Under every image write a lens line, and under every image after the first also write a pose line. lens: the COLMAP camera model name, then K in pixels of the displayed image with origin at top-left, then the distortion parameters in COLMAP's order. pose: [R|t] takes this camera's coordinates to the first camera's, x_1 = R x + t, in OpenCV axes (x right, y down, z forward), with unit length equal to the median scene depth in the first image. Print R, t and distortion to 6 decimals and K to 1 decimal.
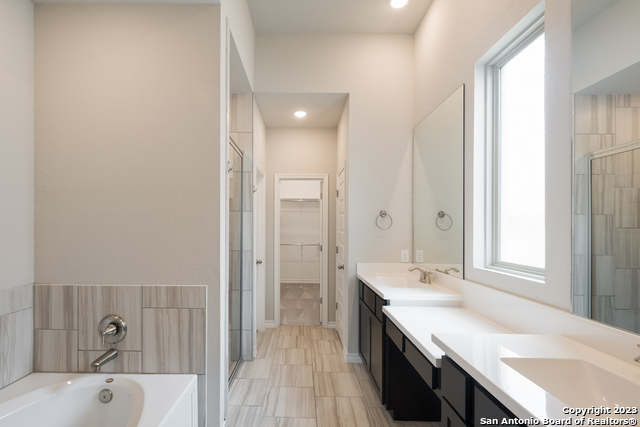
lens RADIAL K [[286.7, 0, 320.0], [0, 286.7, 219.3], [0, 0, 1]] dist [0.000453, -0.000004]
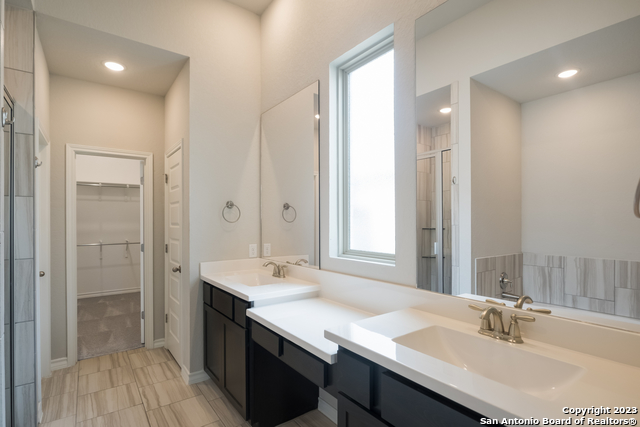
lens RADIAL K [[301.4, 0, 320.0], [0, 301.4, 213.5], [0, 0, 1]] dist [-0.000893, -0.000038]
pose [[0.825352, 0.003244, 0.564610, -0.081295], [-0.006924, 0.999966, 0.004375, 0.002240], [-0.564577, -0.007520, 0.825346, 0.076460]]
